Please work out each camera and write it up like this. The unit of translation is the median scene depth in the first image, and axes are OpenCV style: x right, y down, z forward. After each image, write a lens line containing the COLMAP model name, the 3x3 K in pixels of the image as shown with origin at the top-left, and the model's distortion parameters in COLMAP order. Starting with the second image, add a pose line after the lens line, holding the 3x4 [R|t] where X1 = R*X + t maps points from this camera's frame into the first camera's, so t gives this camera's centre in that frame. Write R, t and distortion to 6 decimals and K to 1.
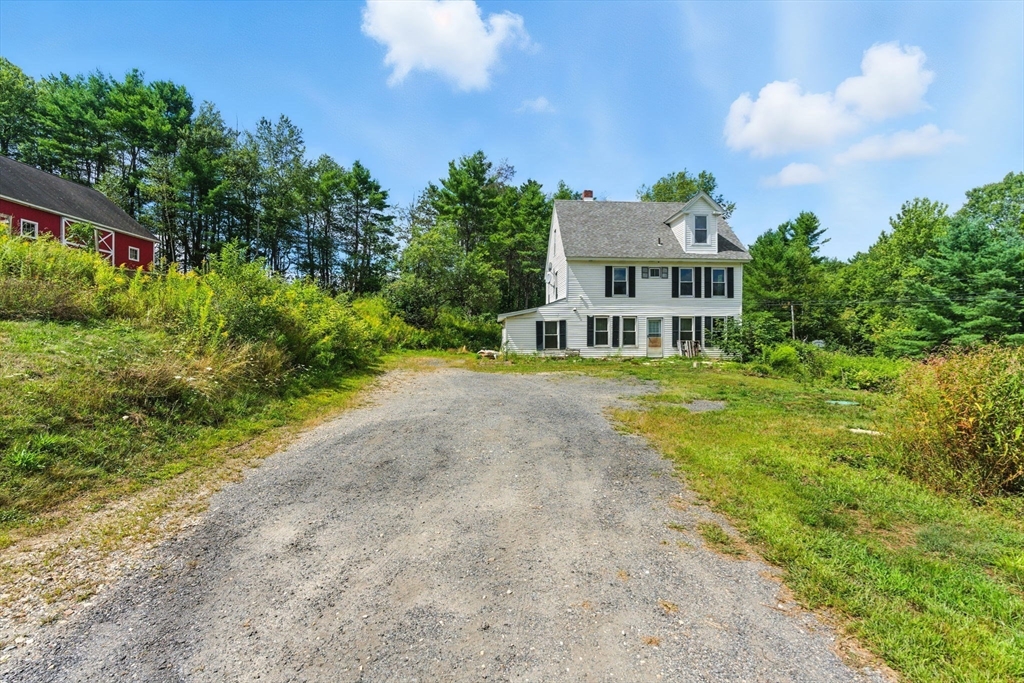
lens RADIAL K [[465.0, 0, 516.2], [0, 465.0, 335.3], [0, 0, 1]] dist [-0.001745, 0.001902]
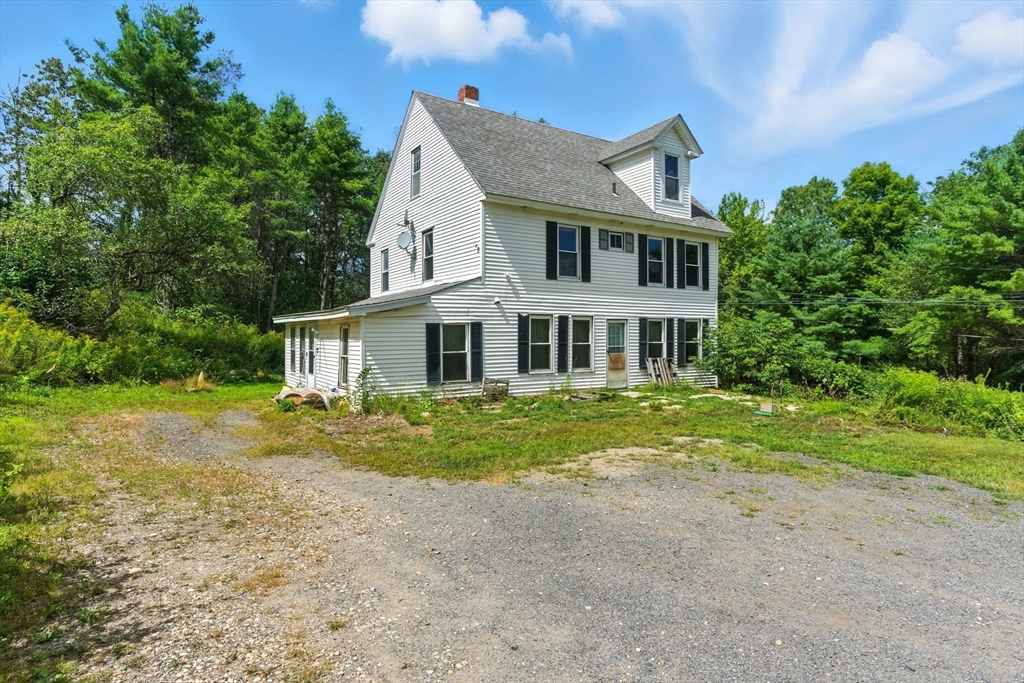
lens RADIAL K [[571.3, 0, 513.1], [0, 571.3, 336.5], [0, 0, 1]] dist [-0.001496, -0.000483]
pose [[0.865042, -0.001368, 0.501698, -0.166738], [0.002440, 0.999996, -0.001481, -0.015998], [-0.501694, 0.002505, 0.865041, 0.453046]]
